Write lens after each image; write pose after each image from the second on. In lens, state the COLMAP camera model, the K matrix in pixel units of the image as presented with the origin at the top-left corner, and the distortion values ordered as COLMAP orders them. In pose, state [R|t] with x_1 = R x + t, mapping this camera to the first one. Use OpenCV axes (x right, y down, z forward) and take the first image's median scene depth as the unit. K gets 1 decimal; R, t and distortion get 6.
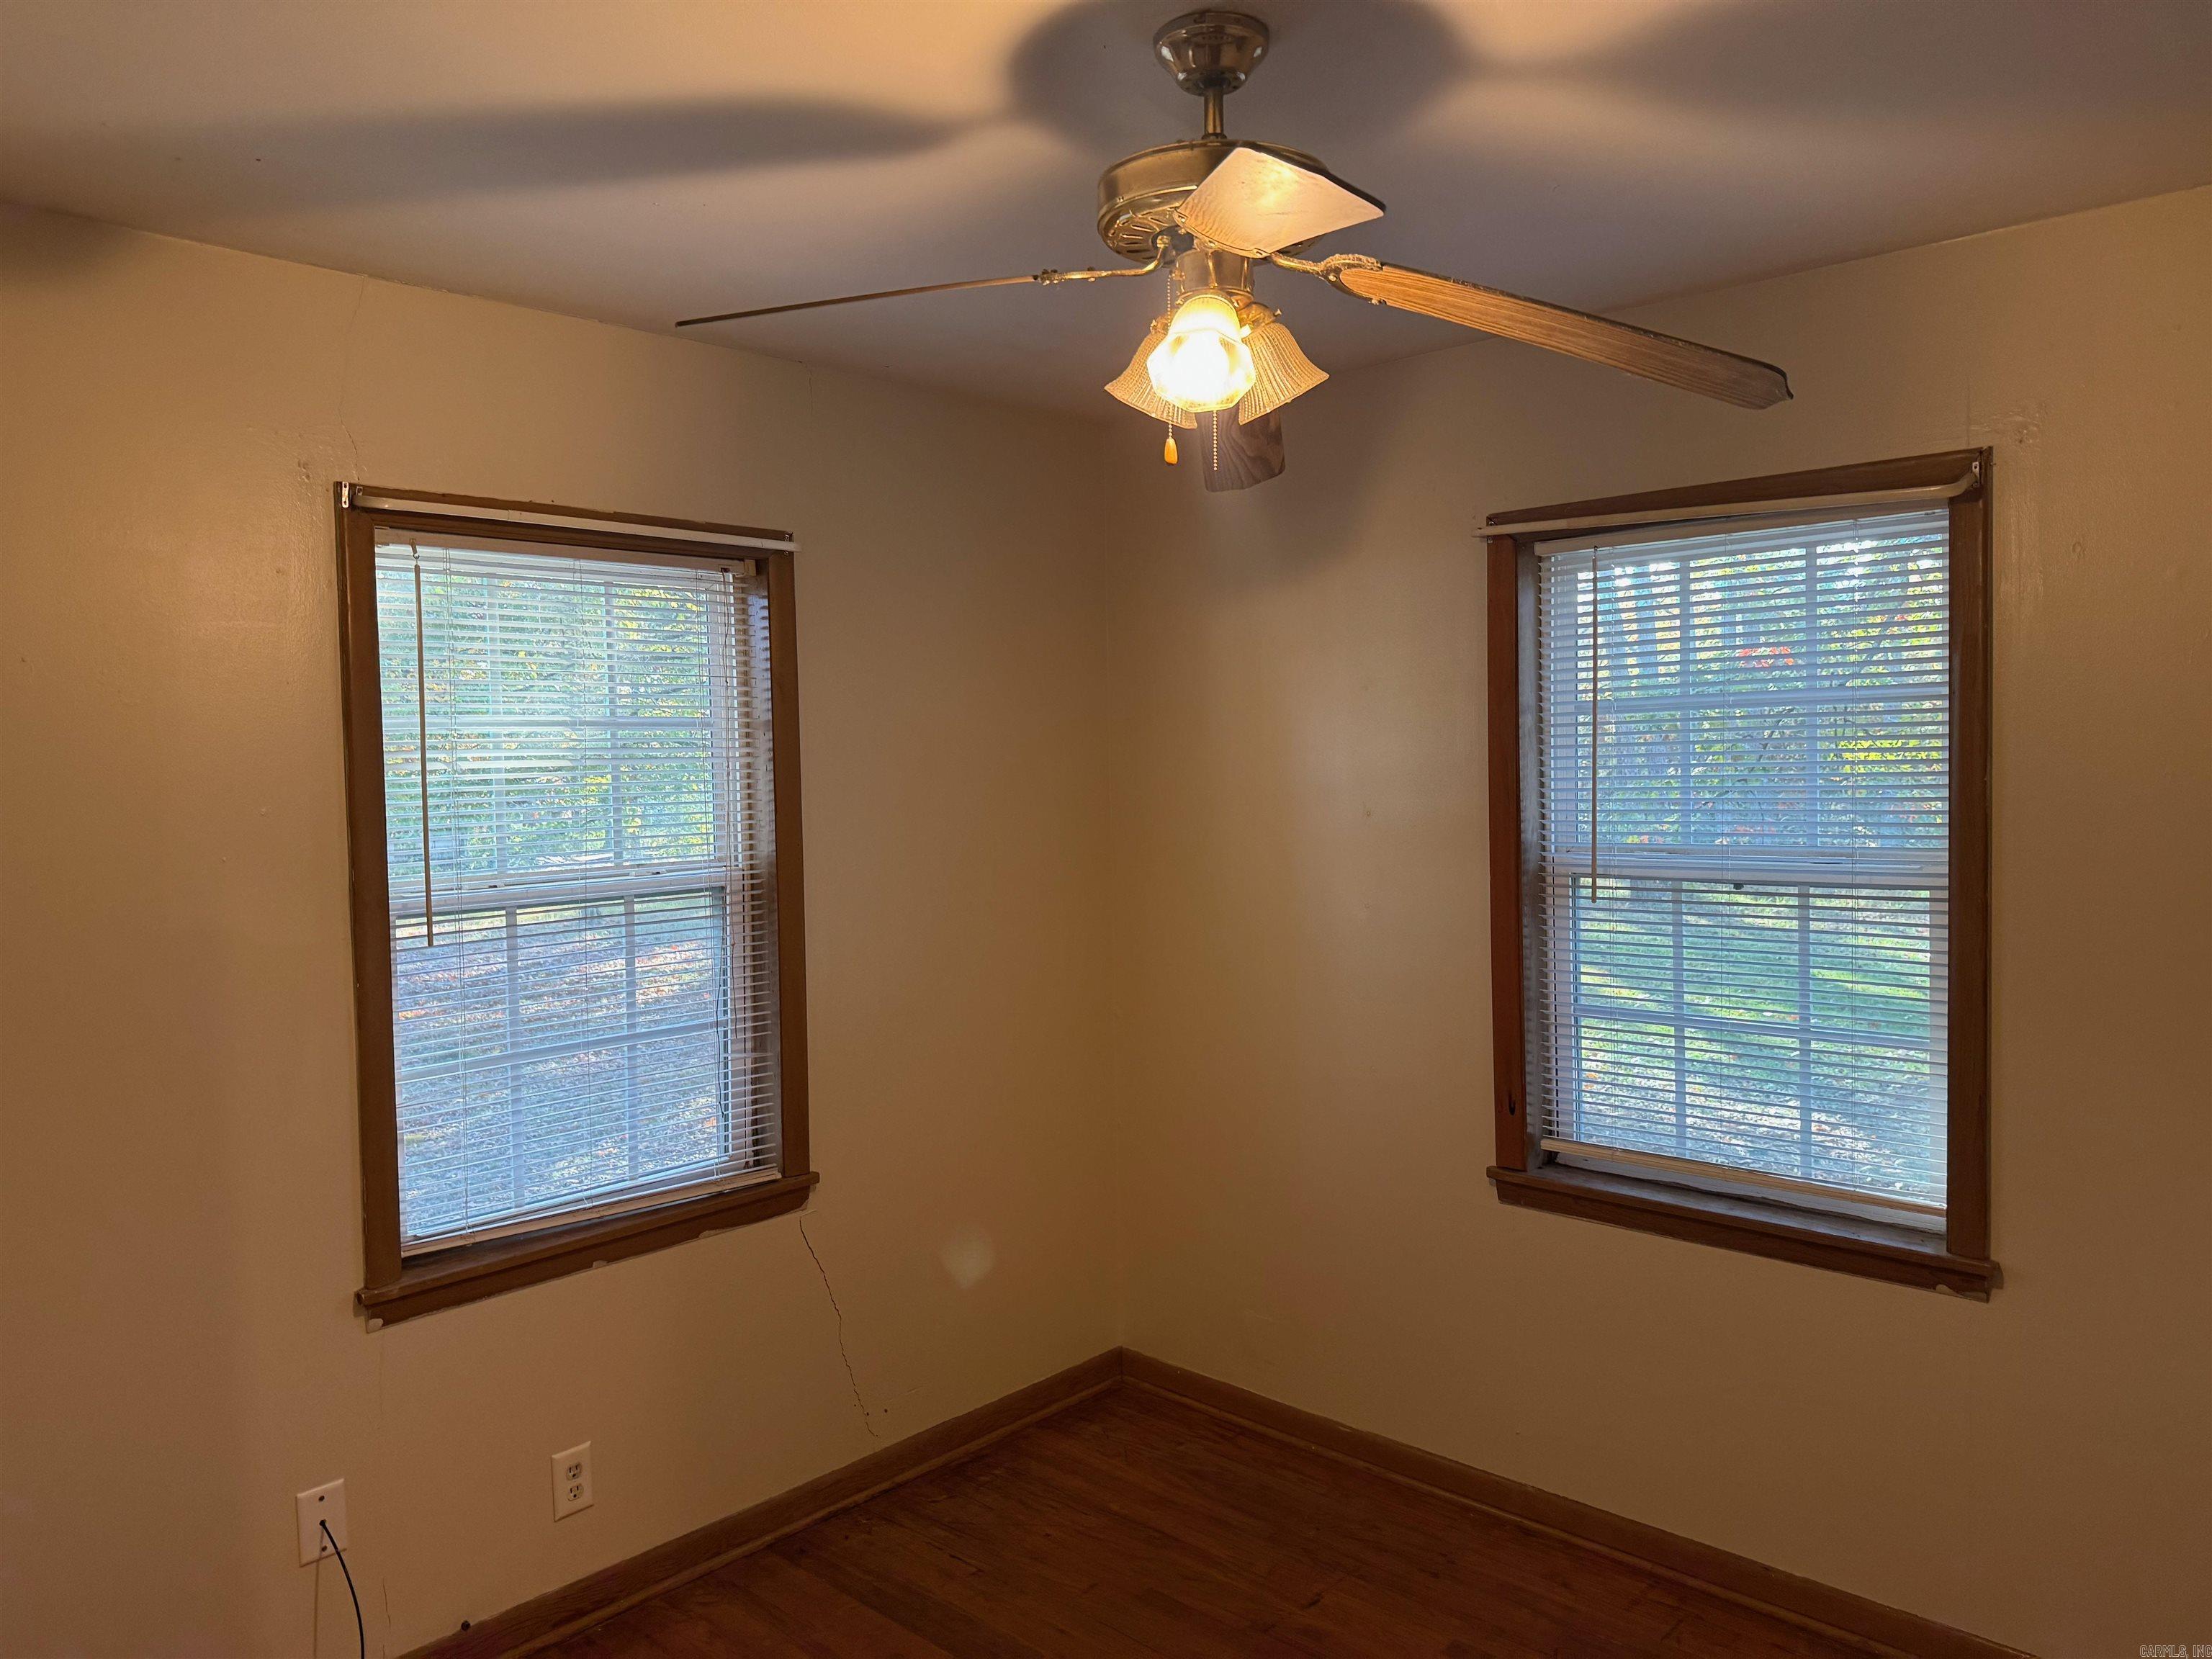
lens RADIAL K [[1583.6, 0, 1106.0], [0, 1583.6, 829.5], [0, 0, 1]] dist [0.092259, -0.152834]
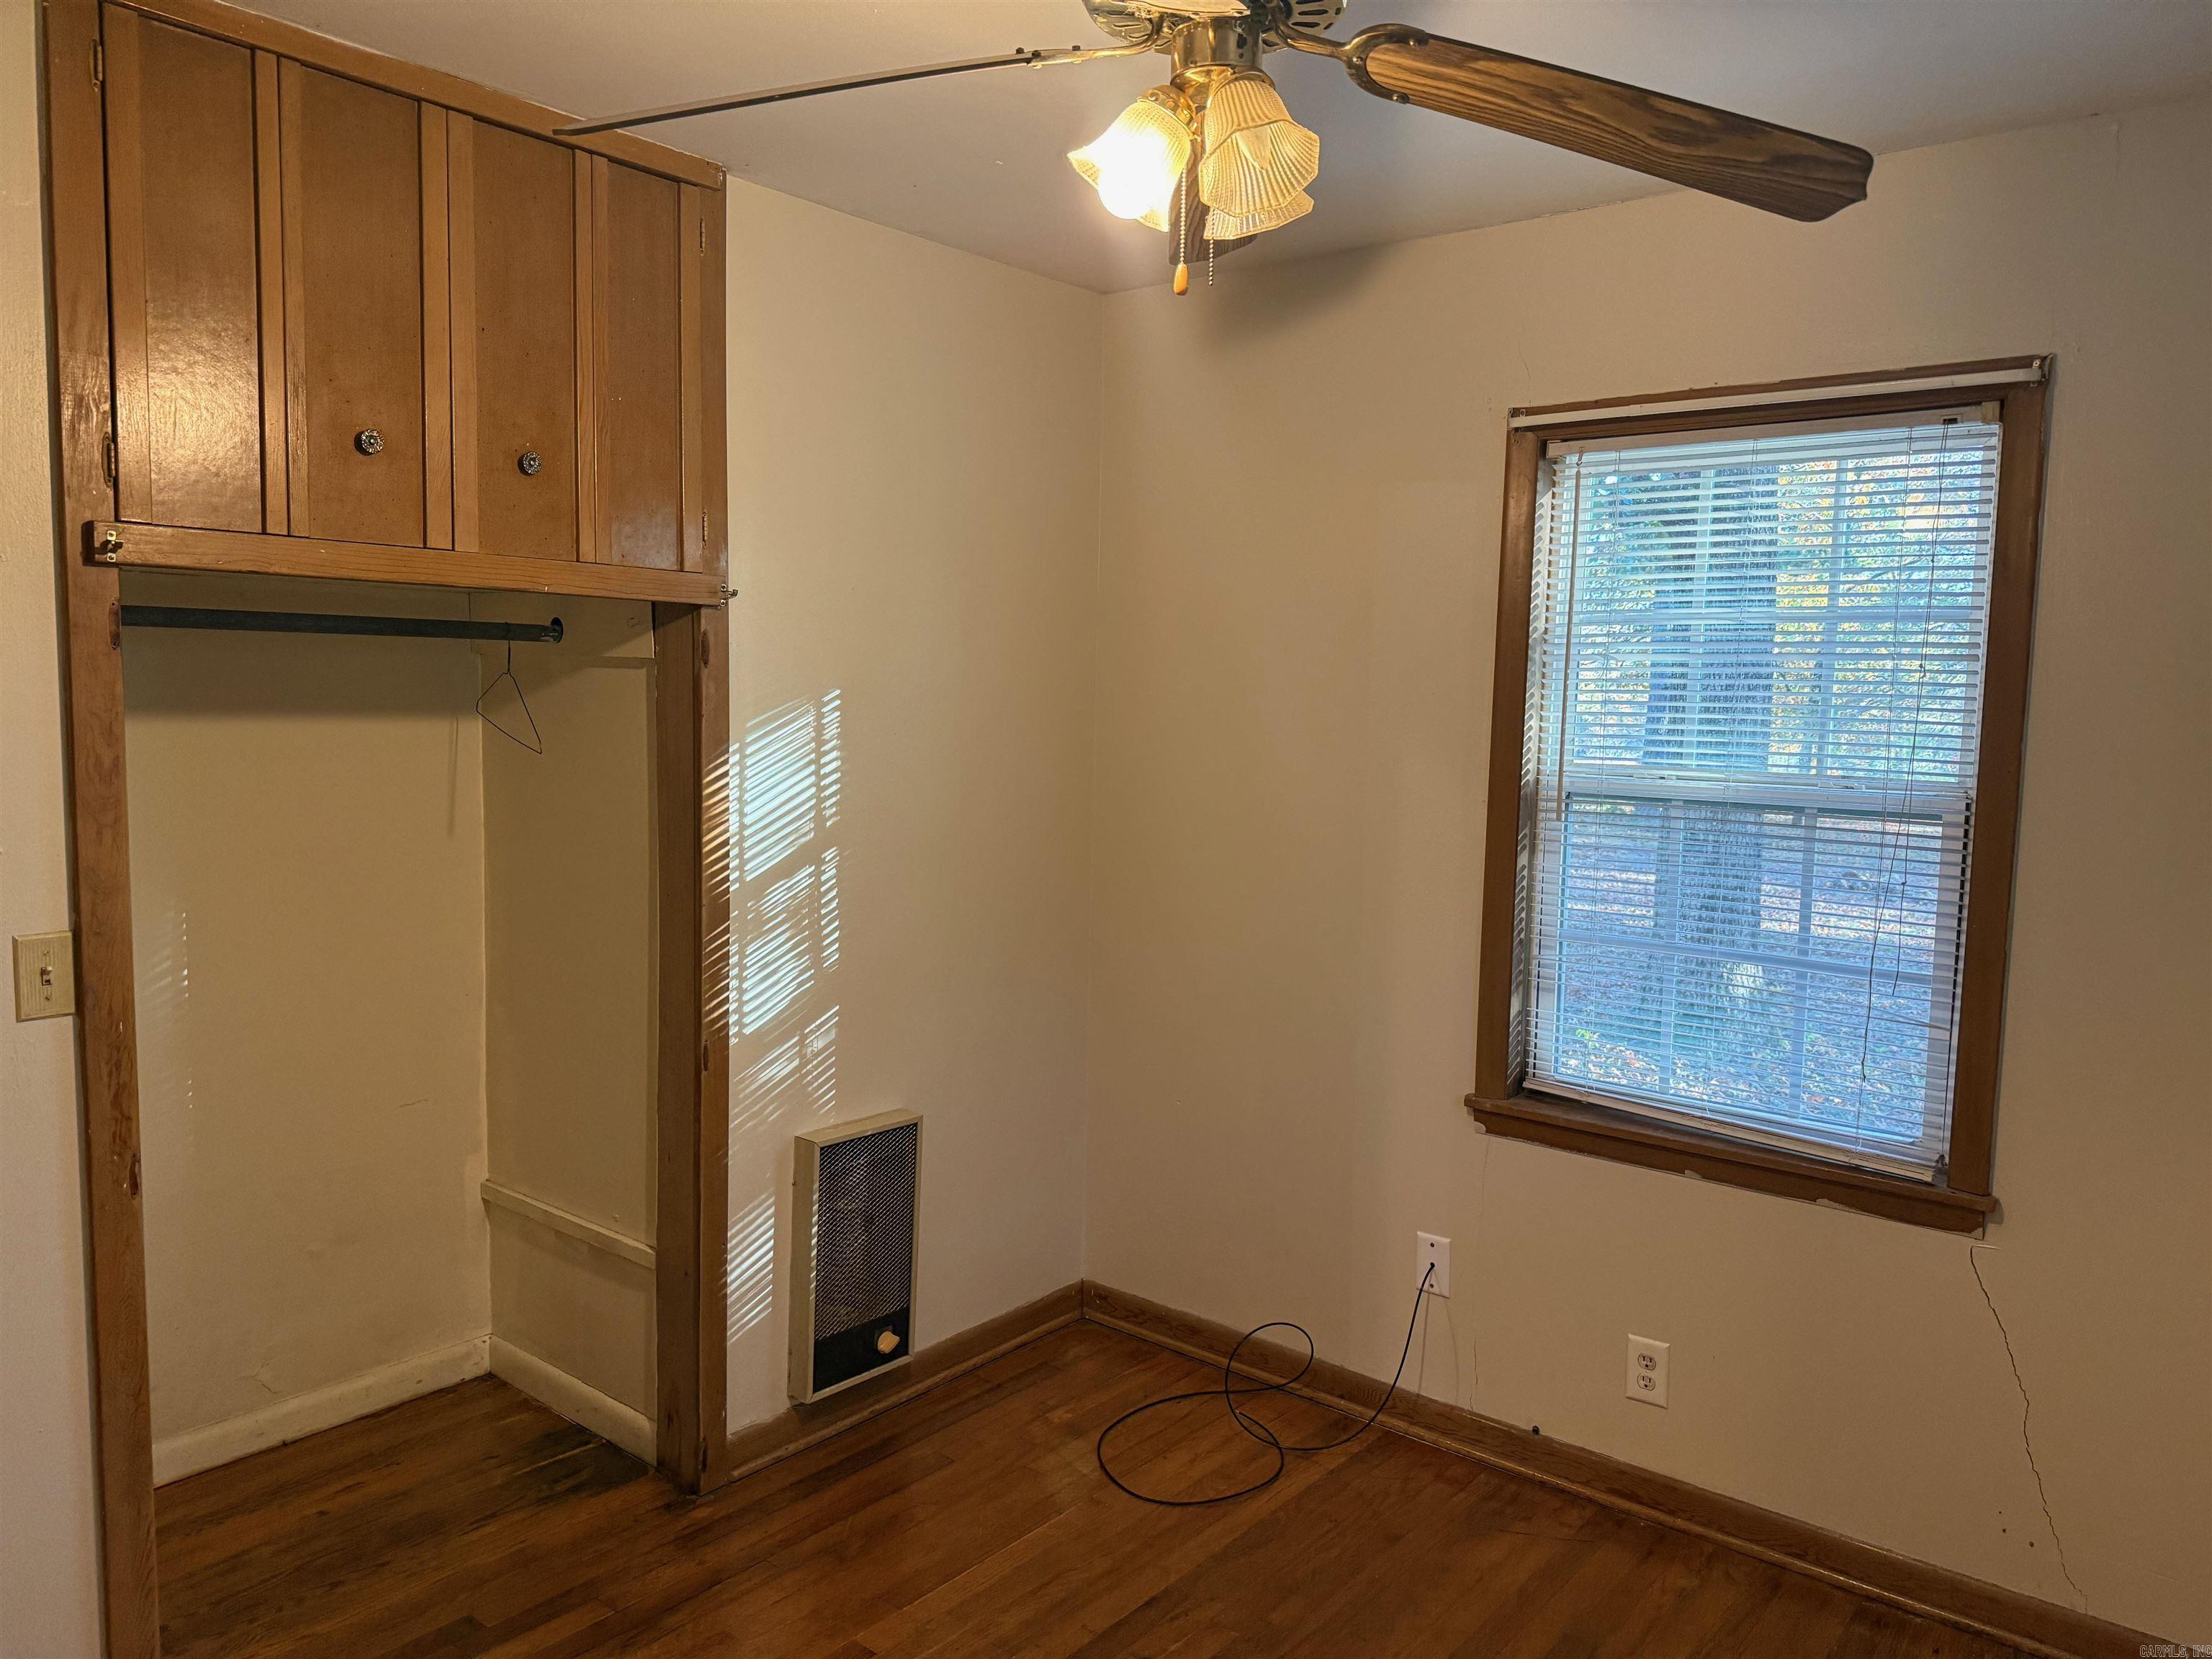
lens RADIAL K [[1583.6, 0, 1106.0], [0, 1583.6, 829.5], [0, 0, 1]] dist [0.092259, -0.152834]
pose [[0.045783, 0.113792, -0.992449, 0.615538], [-0.066974, 0.991605, 0.110605, -0.020743], [0.996704, 0.061404, 0.053020, 0.586522]]
